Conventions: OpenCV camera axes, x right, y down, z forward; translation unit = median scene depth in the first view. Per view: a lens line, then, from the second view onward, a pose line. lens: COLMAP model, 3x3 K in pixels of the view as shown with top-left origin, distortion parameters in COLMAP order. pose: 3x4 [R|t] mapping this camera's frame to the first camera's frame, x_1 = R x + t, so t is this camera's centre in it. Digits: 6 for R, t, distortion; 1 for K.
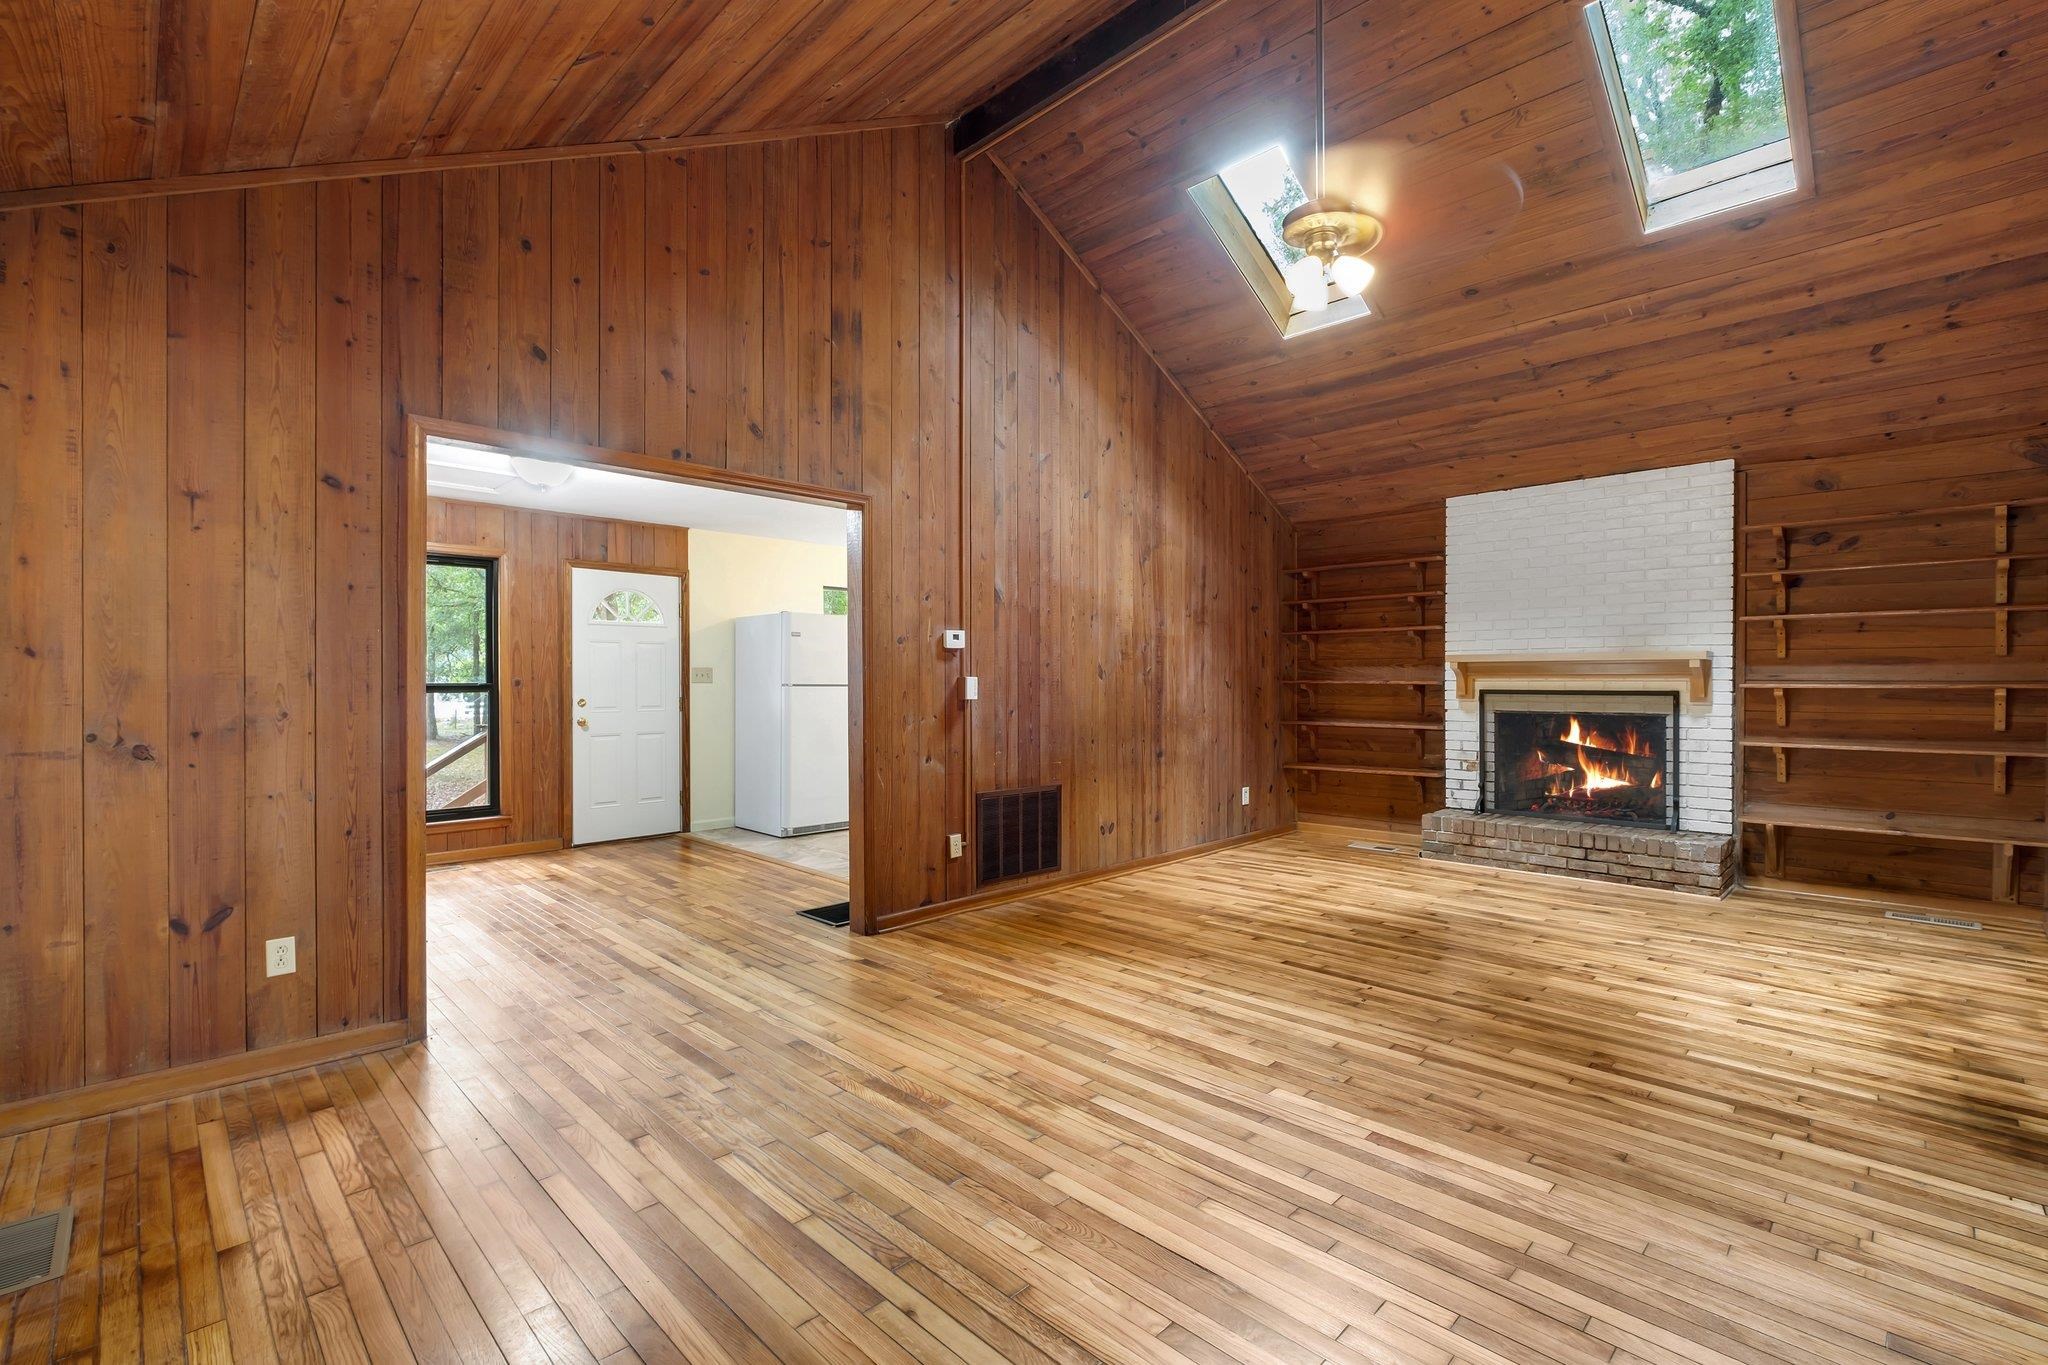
lens RADIAL K [[902.9, 0, 1024.0], [0, 902.9, 682.5], [0, 0, 1]] dist [-0.001364, 0.000163]
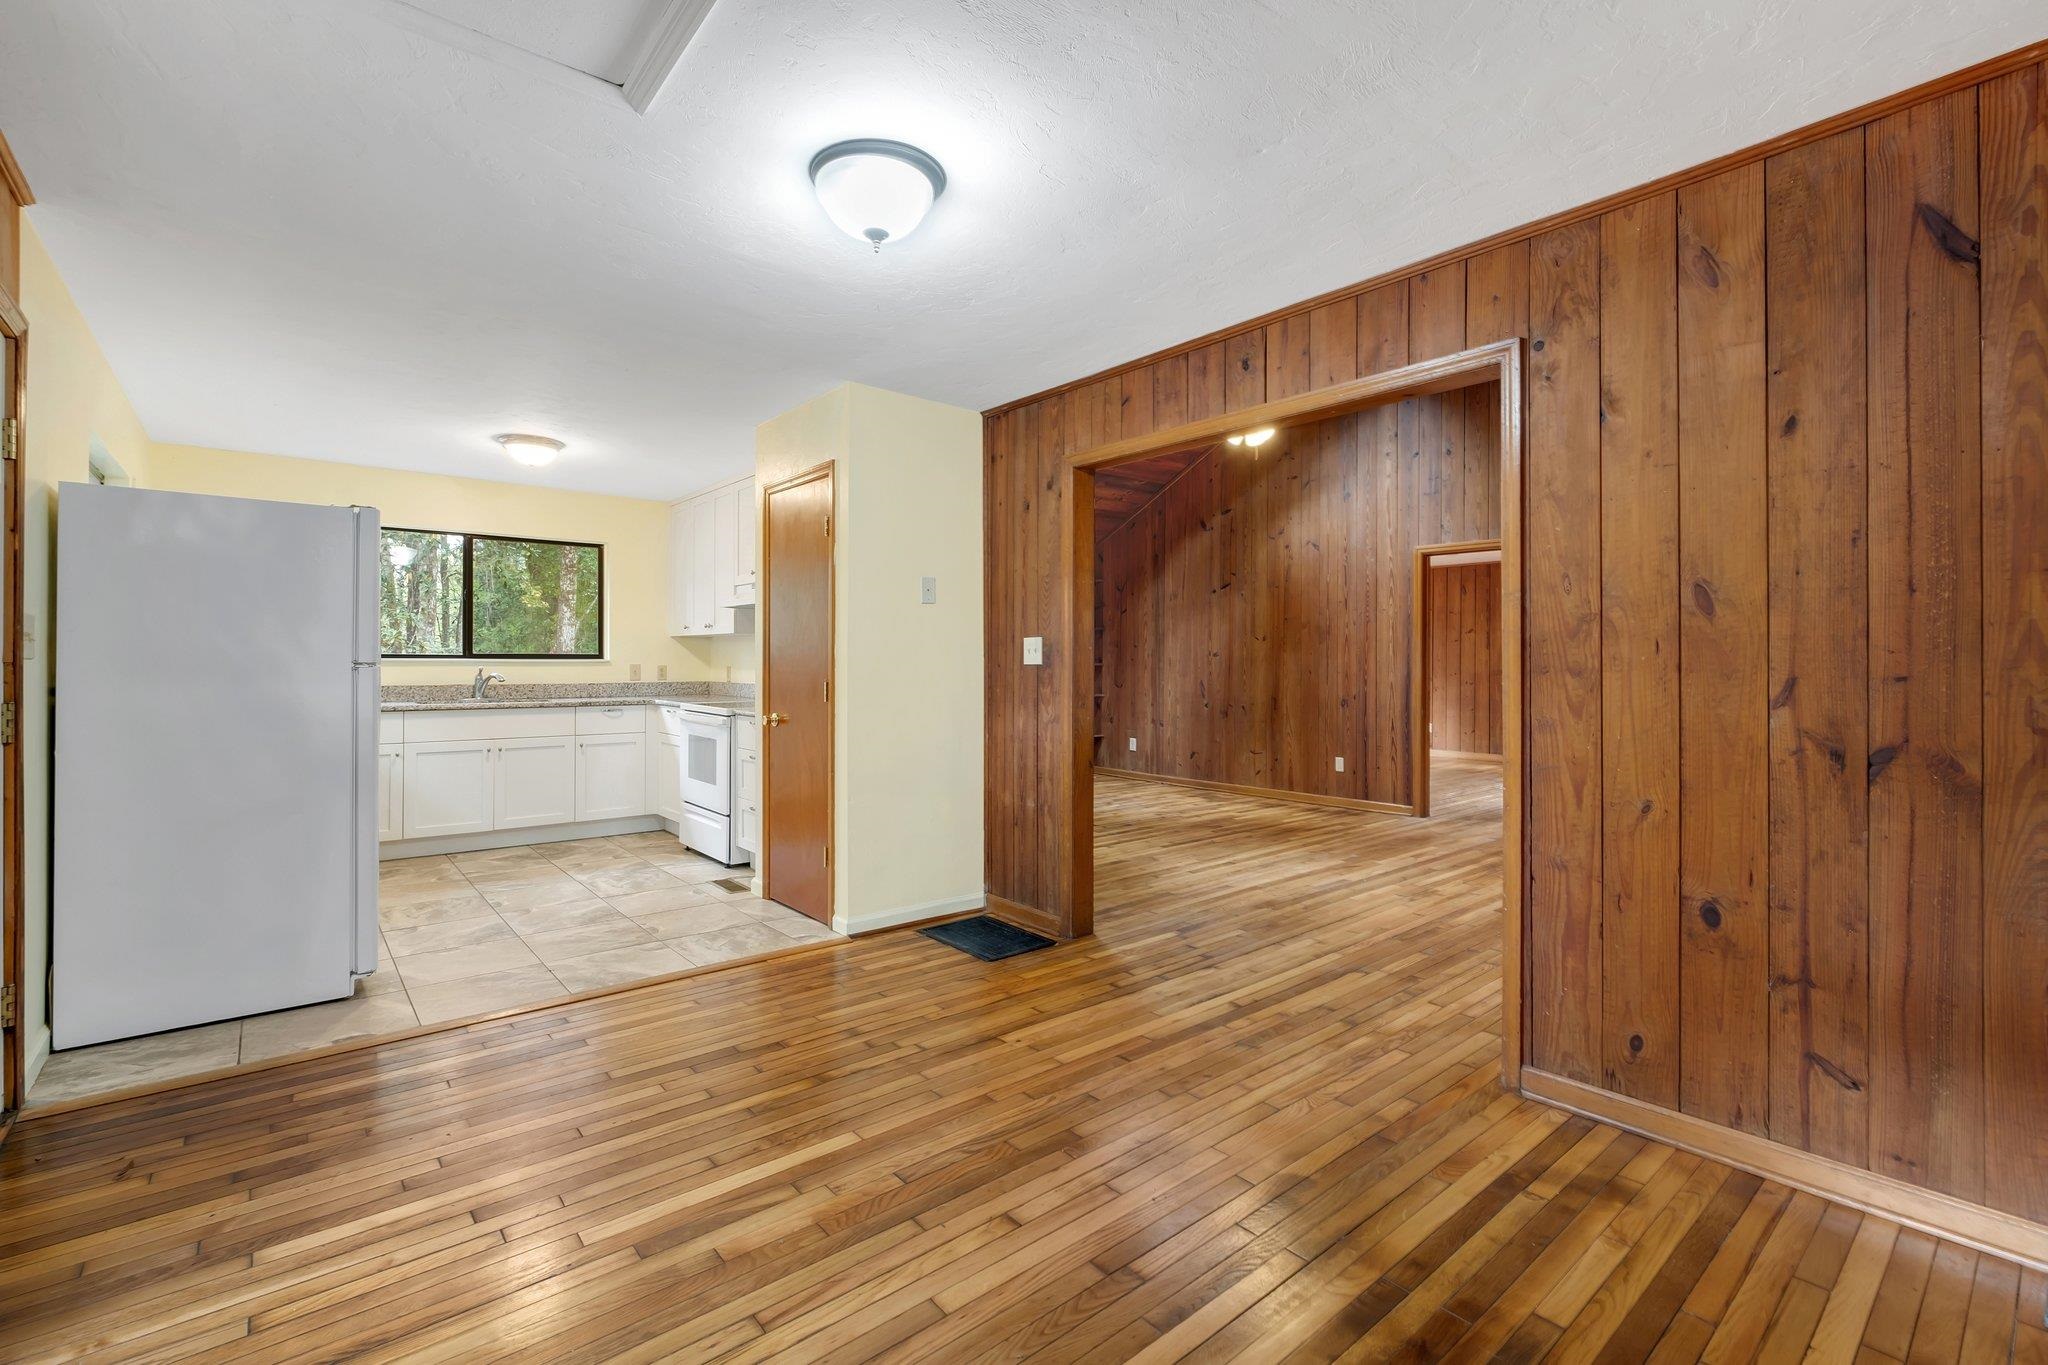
lens RADIAL K [[901.6, 0, 1019.8], [0, 901.6, 663.6], [0, 0, 1]] dist [-0.001595, 0.000627]
pose [[0.089332, -0.000487, 0.996002, -1.071653], [0.000488, 1.000000, 0.000445, 0.000921], [-0.996002, 0.000446, 0.089332, 0.957203]]
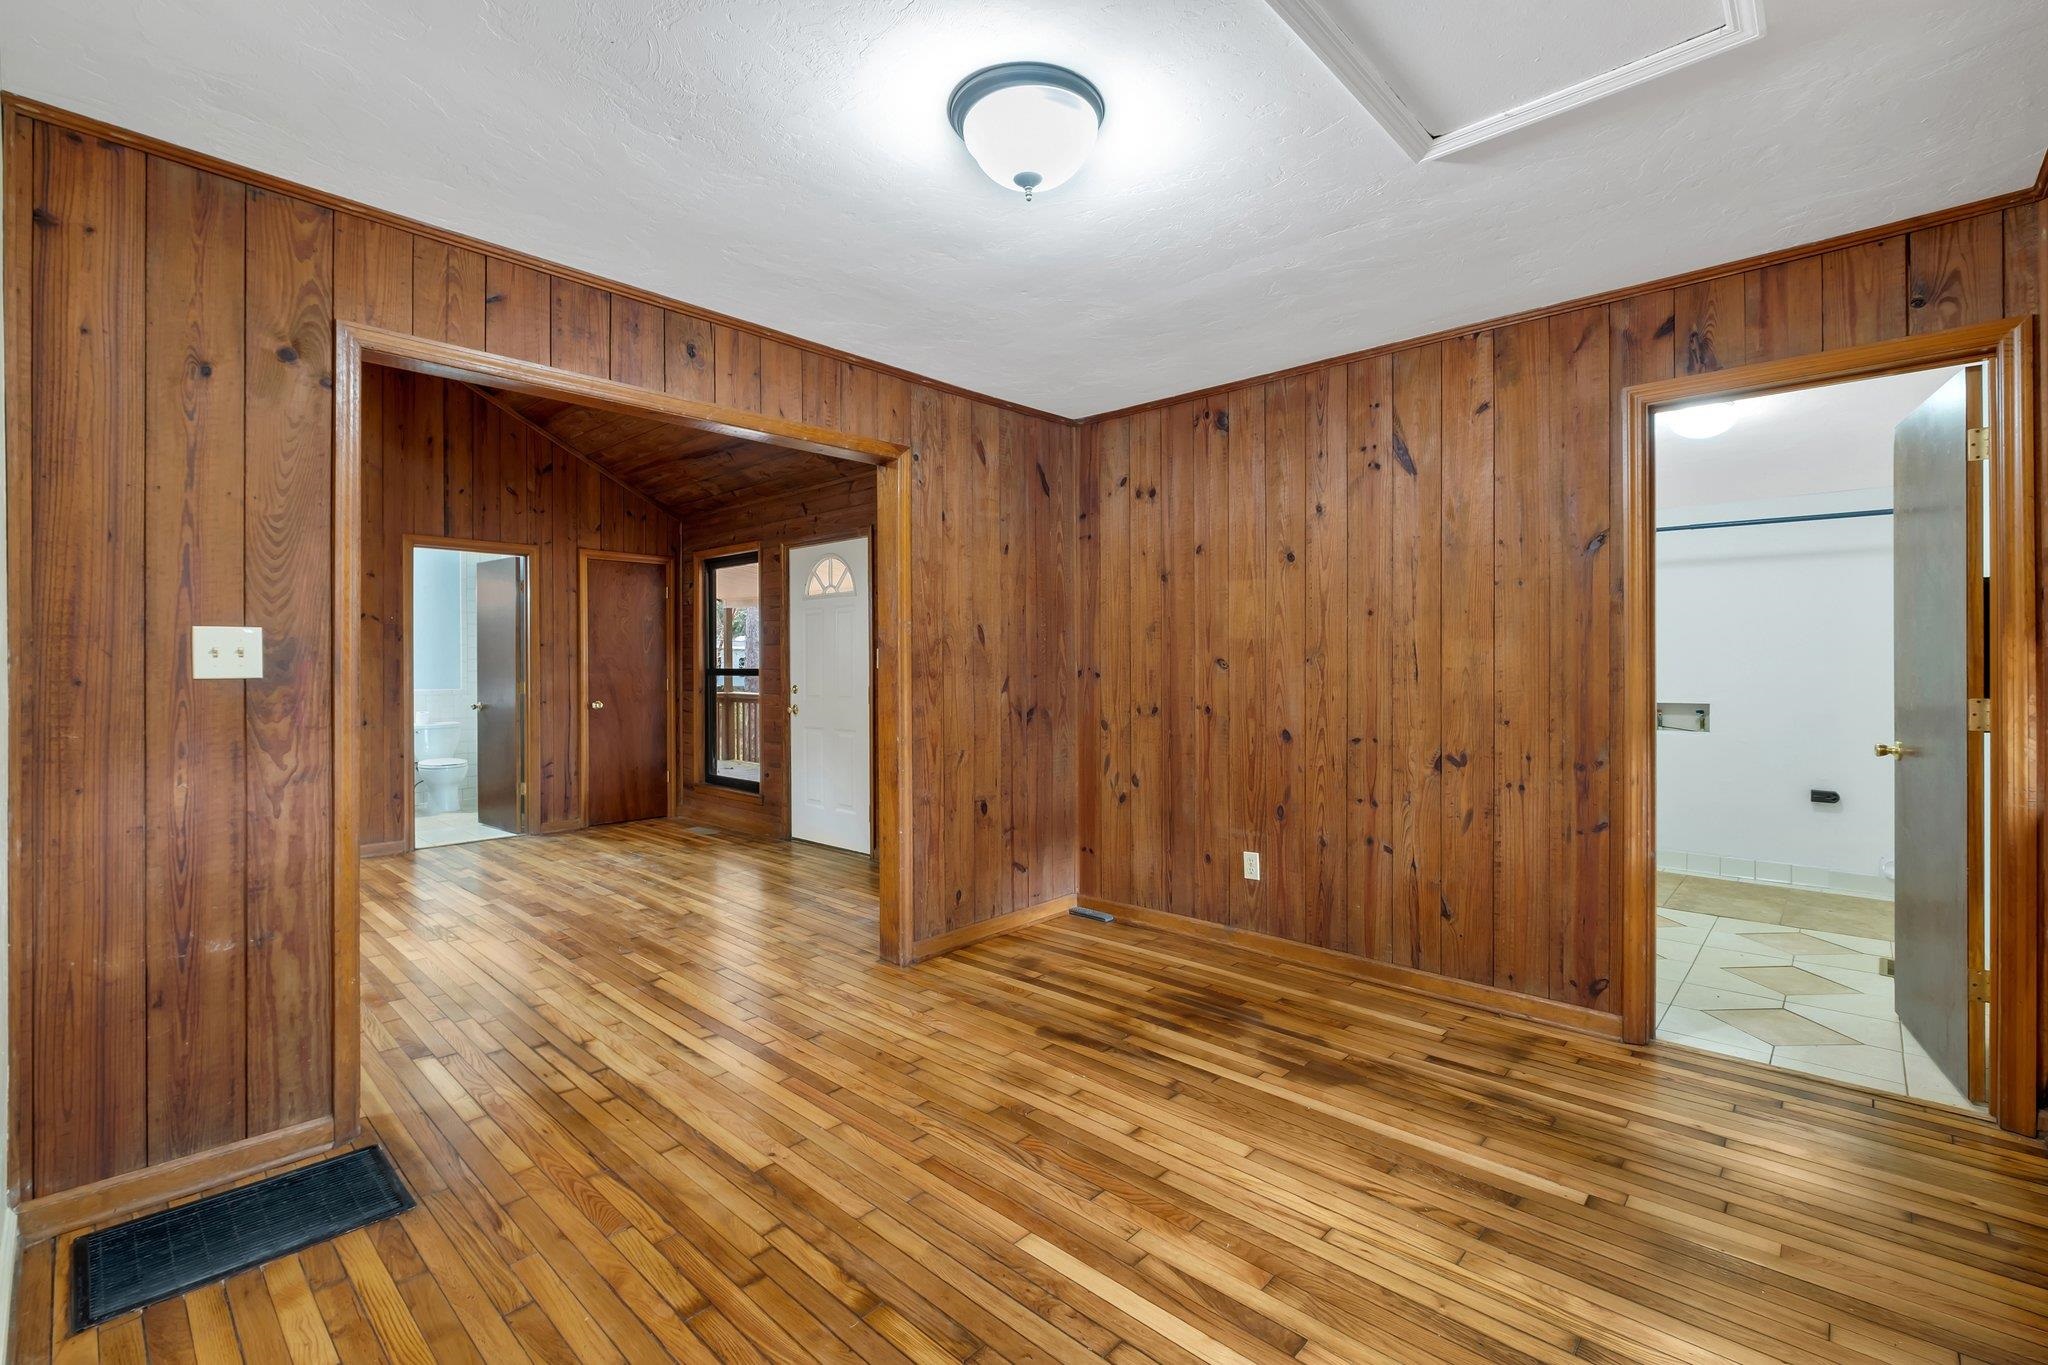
lens RADIAL K [[896.7, 0, 1020.1], [0, 896.7, 669.6], [0, 0, 1]] dist [-0.003725, -0.000153]
pose [[-0.999483, 0.003406, -0.031976, -0.558534], [0.003232, 0.999980, 0.005501, -0.003686], [0.031994, 0.005395, -0.999474, 1.516826]]
